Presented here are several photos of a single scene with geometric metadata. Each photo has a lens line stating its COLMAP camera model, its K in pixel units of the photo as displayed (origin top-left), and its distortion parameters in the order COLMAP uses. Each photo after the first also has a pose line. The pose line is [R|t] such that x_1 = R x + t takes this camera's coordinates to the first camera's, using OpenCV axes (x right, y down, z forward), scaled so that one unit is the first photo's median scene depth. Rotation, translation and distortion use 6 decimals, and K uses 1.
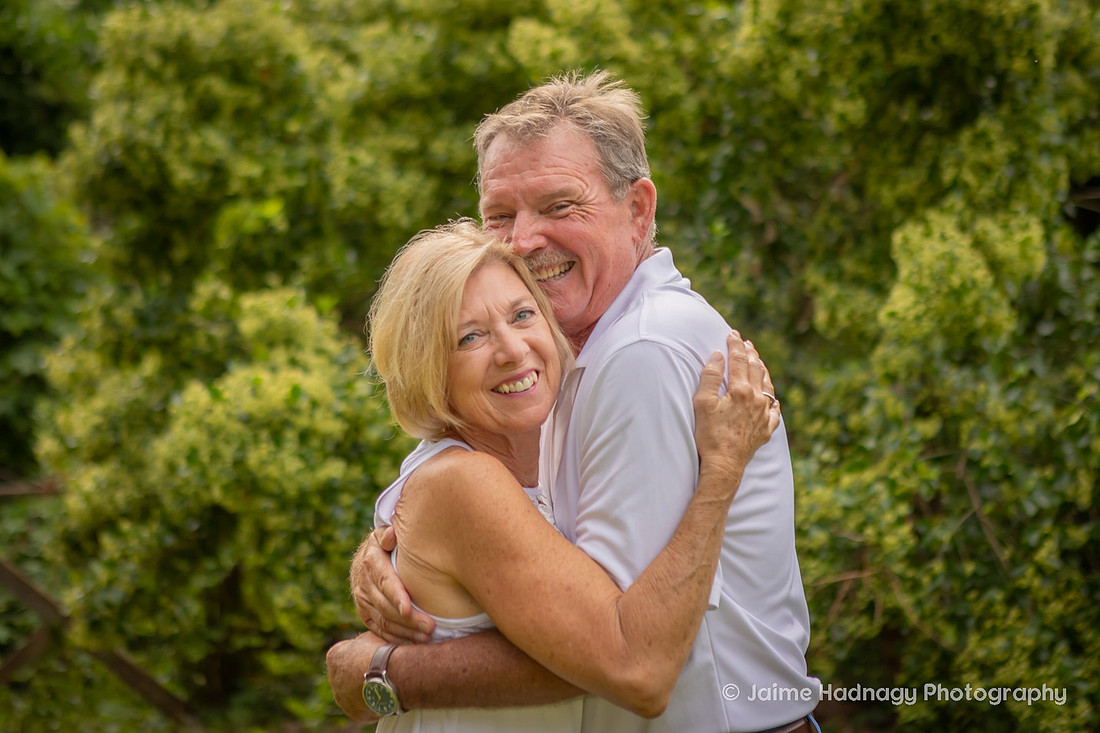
lens RADIAL K [[2311.8, 0, 546.8], [0, 2311.8, 285.8], [0, 0, 1]] dist [0.117293, 0.300571]
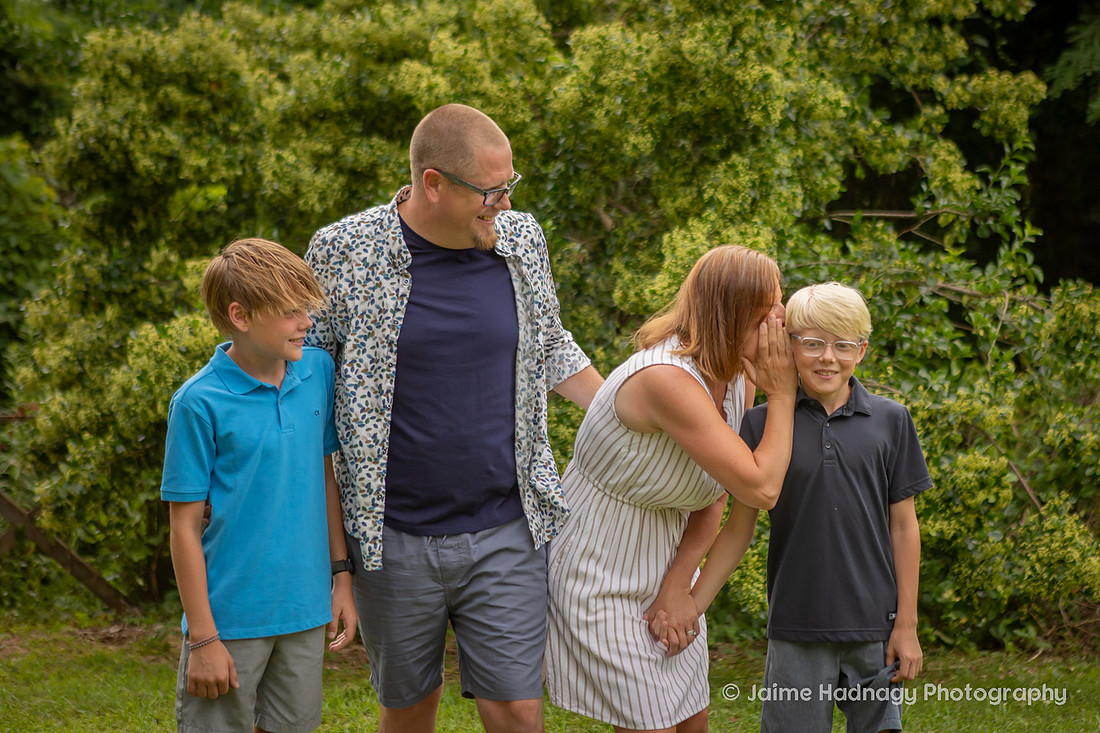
lens RADIAL K [[2232.8, 0, 623.8], [0, 2232.8, 320.4], [0, 0, 1]] dist [0.179940, -0.177508]
pose [[0.997527, 0.046544, 0.052665, 0.054856], [-0.047422, 0.998754, 0.015535, 0.008559], [-0.051876, -0.017994, 0.998491, -0.305123]]
